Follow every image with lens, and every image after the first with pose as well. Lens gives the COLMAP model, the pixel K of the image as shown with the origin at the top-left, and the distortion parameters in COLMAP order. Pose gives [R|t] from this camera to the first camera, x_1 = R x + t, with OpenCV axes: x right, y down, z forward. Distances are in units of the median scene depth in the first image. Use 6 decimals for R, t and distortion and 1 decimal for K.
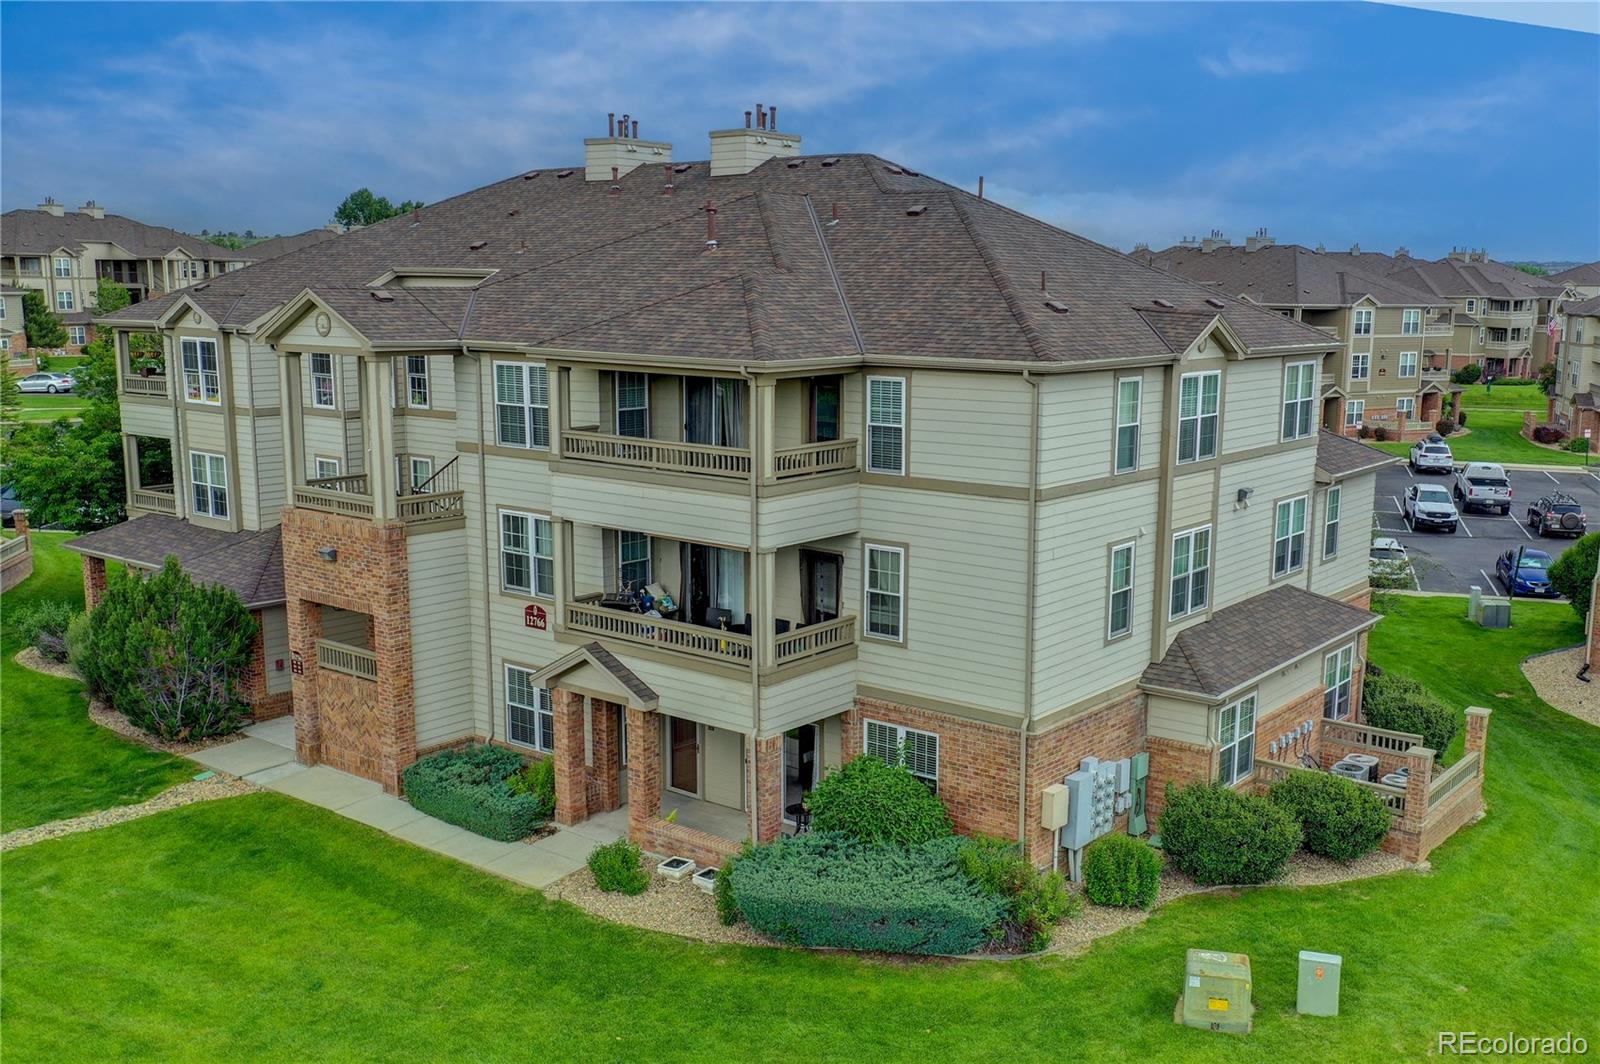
lens RADIAL K [[1526.7, 0, 879.5], [0, 1526.7, 536.8], [0, 0, 1]] dist [-0.002978, 0.005124]
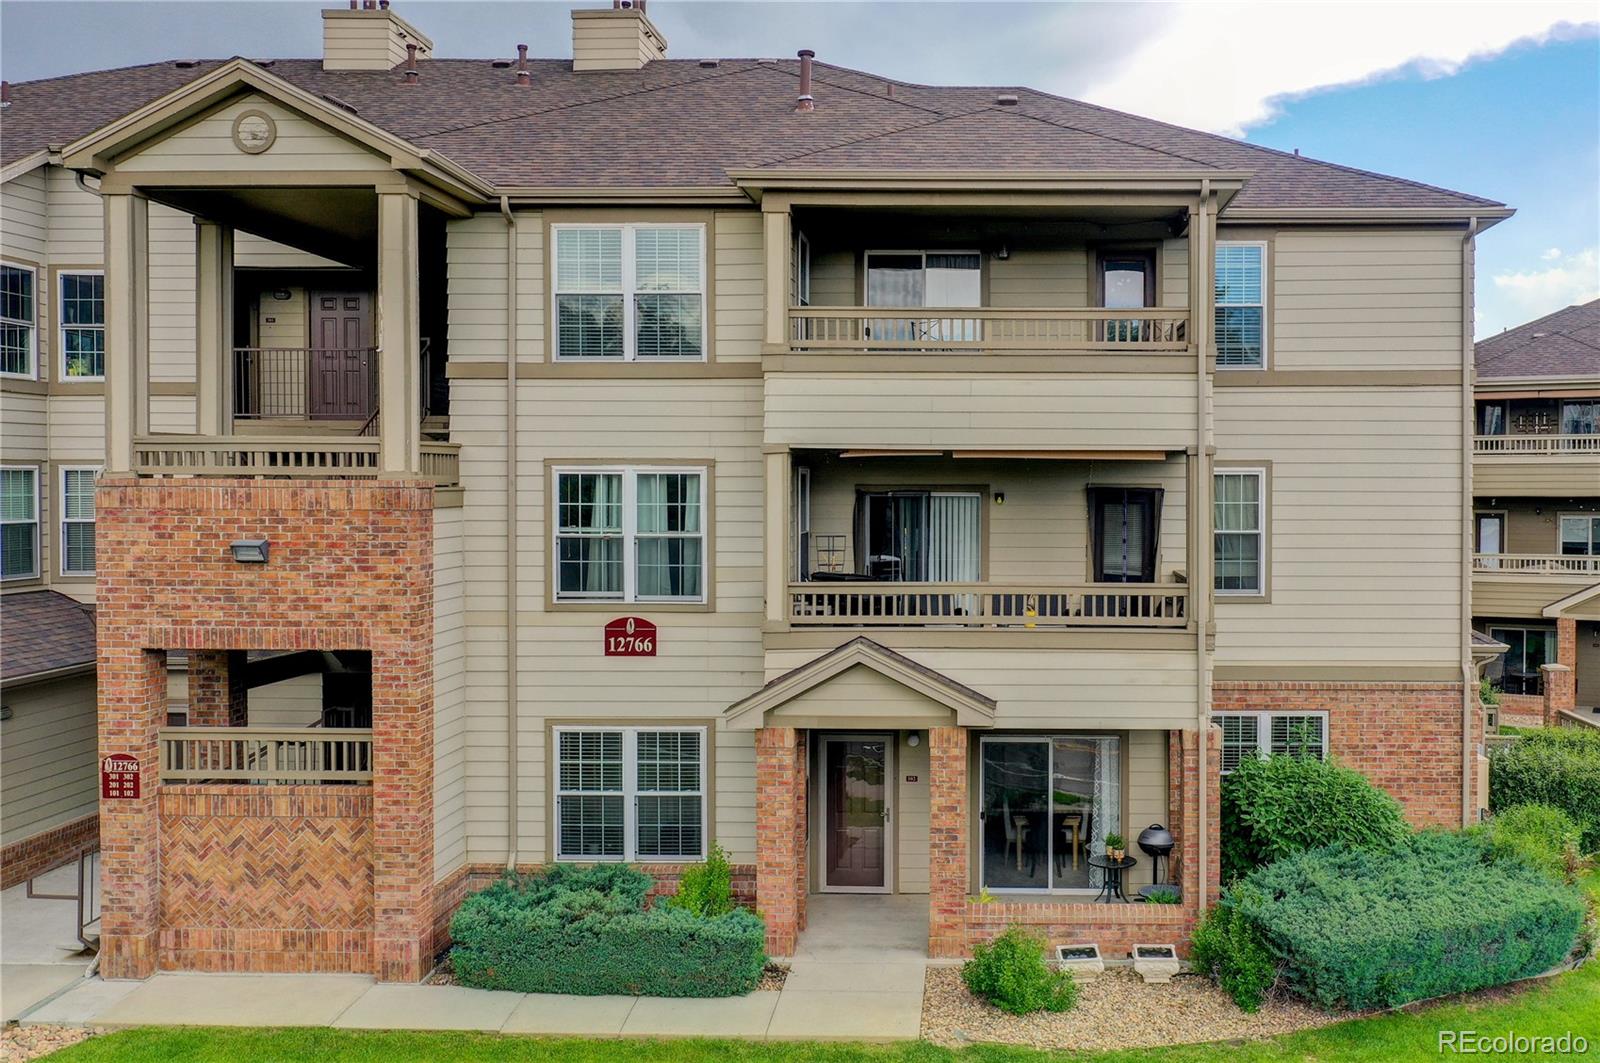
lens RADIAL K [[1526.1, 0, 800.0], [0, 1526.1, 531.5], [0, 0, 1]] dist [0.001699, 0.002837]
pose [[0.813032, -0.015170, 0.582021, -0.547089], [0.101490, 0.988048, -0.116020, 0.092231], [-0.573305, 0.153398, 0.804855, 0.476514]]
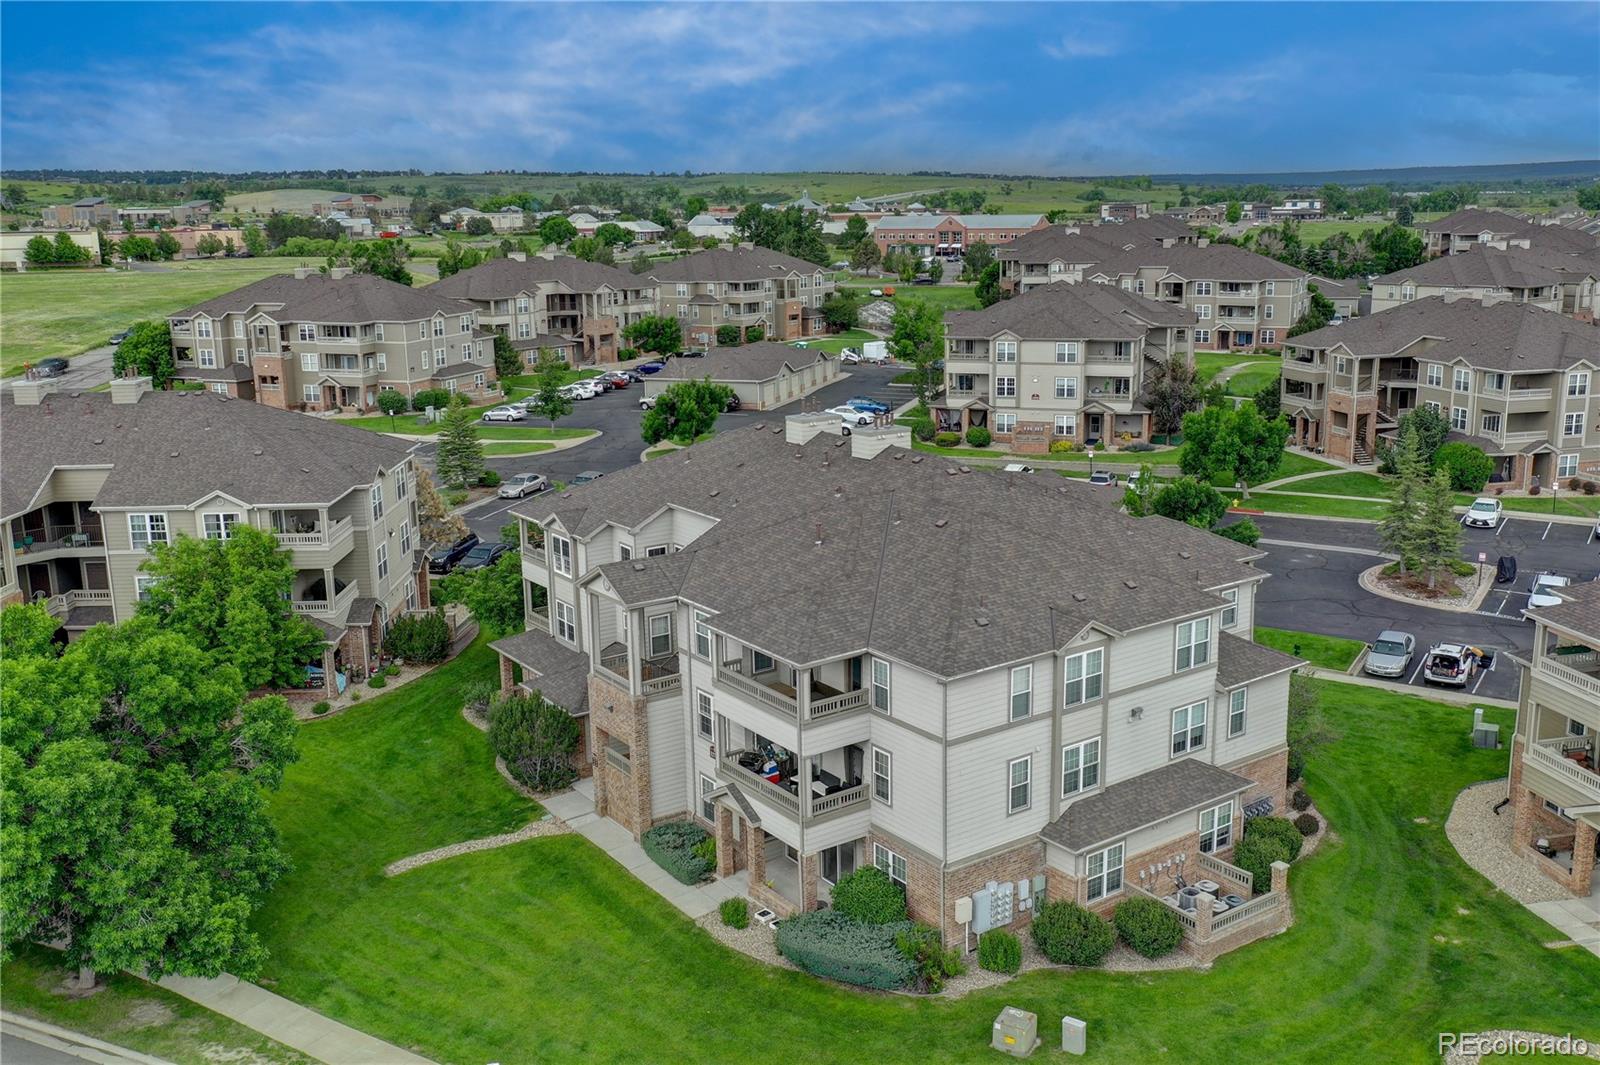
lens RADIAL K [[1427.3, 0, 801.5], [0, 1427.3, 496.7], [0, 0, 1]] dist [0.000752, 0.004201]
pose [[0.952709, 0.035243, -0.301834, 0.375254], [-0.025029, 0.998978, 0.037643, -0.323189], [0.302852, -0.028308, 0.952617, -0.558325]]
